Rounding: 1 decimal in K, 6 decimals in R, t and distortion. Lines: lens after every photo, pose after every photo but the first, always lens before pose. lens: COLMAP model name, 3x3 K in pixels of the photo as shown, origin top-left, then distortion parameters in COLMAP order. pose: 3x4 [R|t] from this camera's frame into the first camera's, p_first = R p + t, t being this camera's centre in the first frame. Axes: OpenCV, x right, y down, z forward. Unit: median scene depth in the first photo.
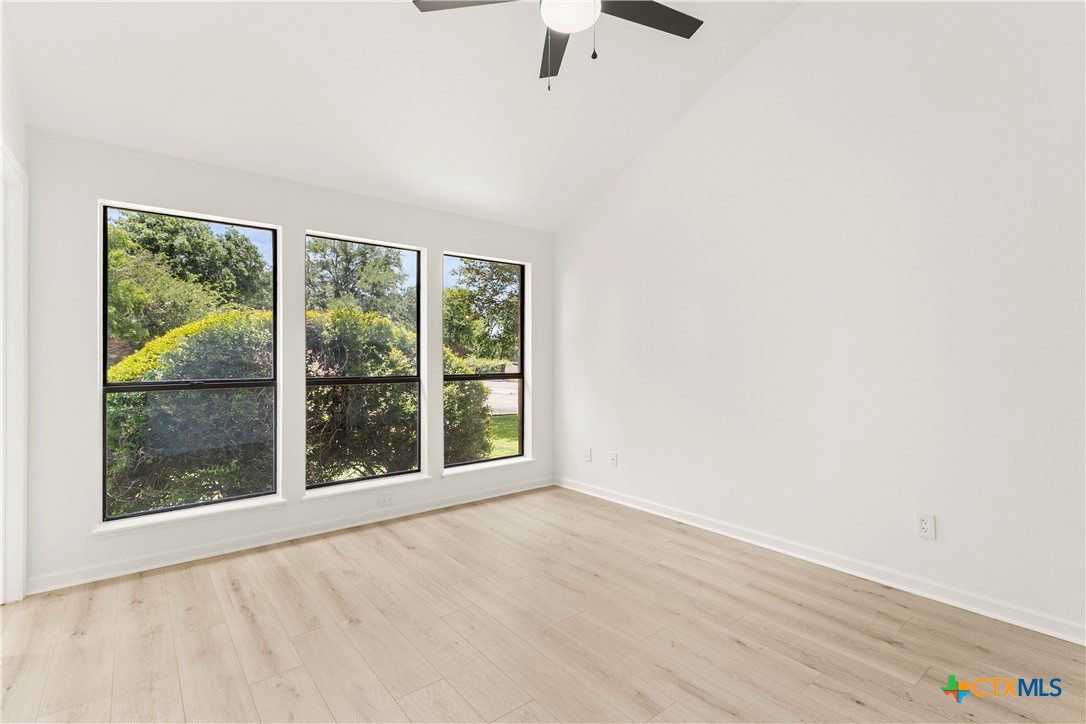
lens RADIAL K [[507.5, 0, 541.1], [0, 507.5, 355.5], [0, 0, 1]] dist [0.016159, -0.001686]
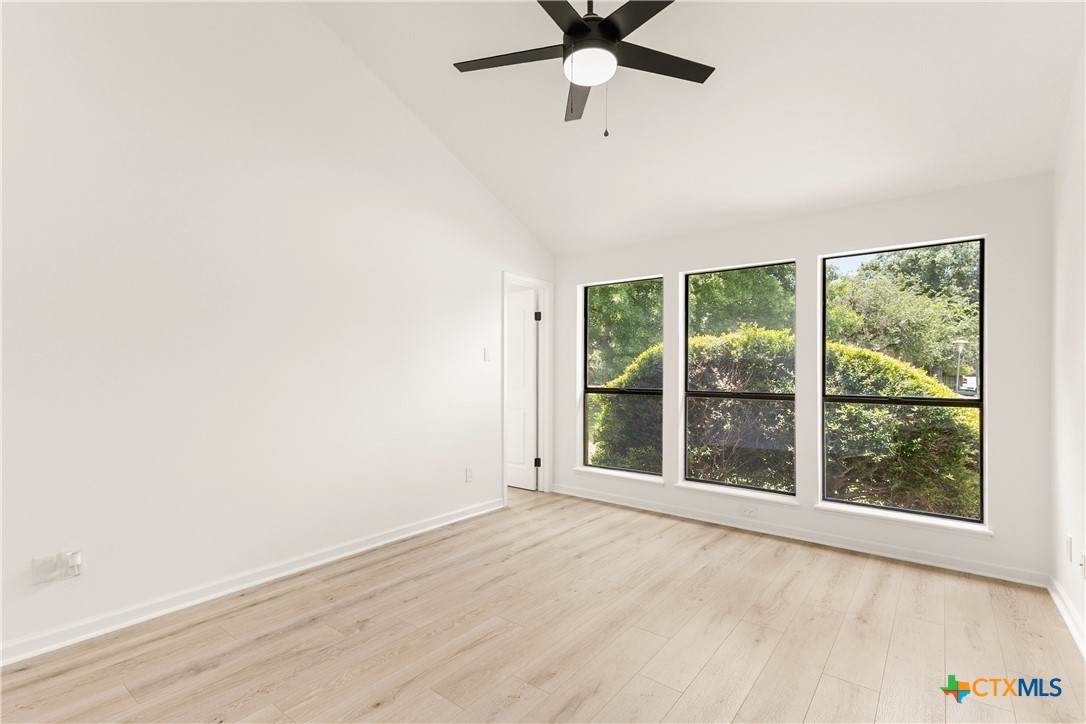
lens RADIAL K [[507.5, 0, 540.3], [0, 507.5, 366.5], [0, 0, 1]] dist [0.016159, -0.001686]
pose [[0.220283, -0.007777, -0.975405, 0.574603], [-0.004212, 0.999951, -0.008924, -0.001047], [0.975427, 0.006074, 0.220240, 0.324912]]
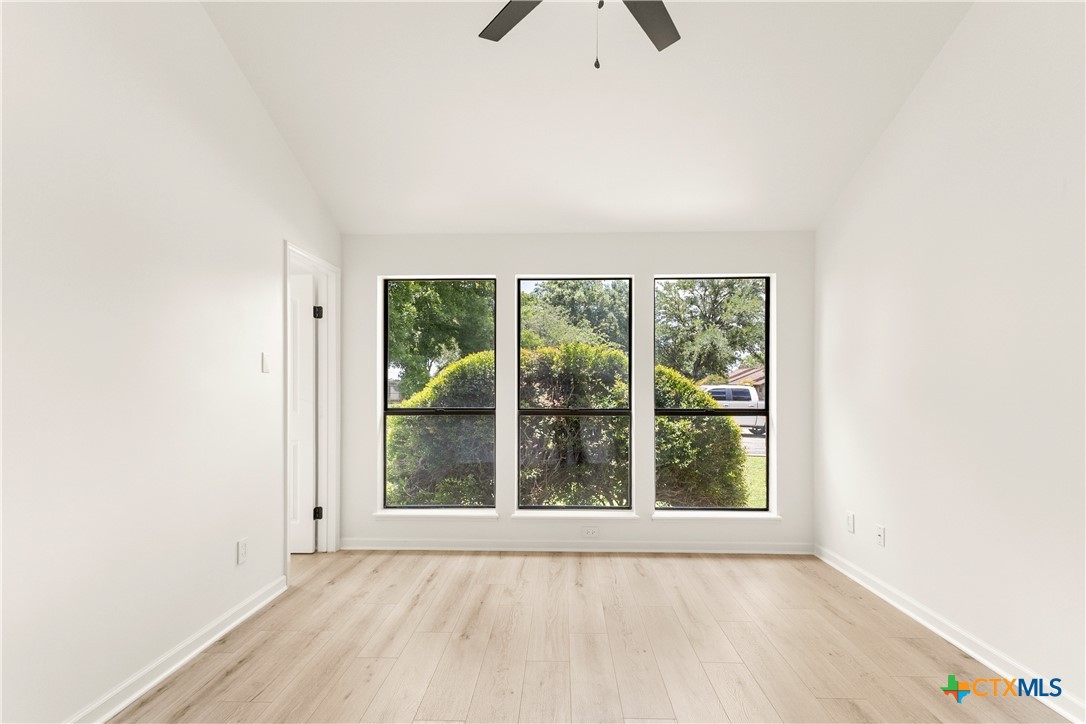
lens RADIAL K [[507.5, 0, 549.9], [0, 507.5, 385.3], [0, 0, 1]] dist [0.016159, -0.001686]
pose [[0.762182, -0.003013, -0.647356, 0.263526], [0.000827, 0.999993, -0.003680, -0.001879], [0.647362, 0.002270, 0.762179, 0.169030]]
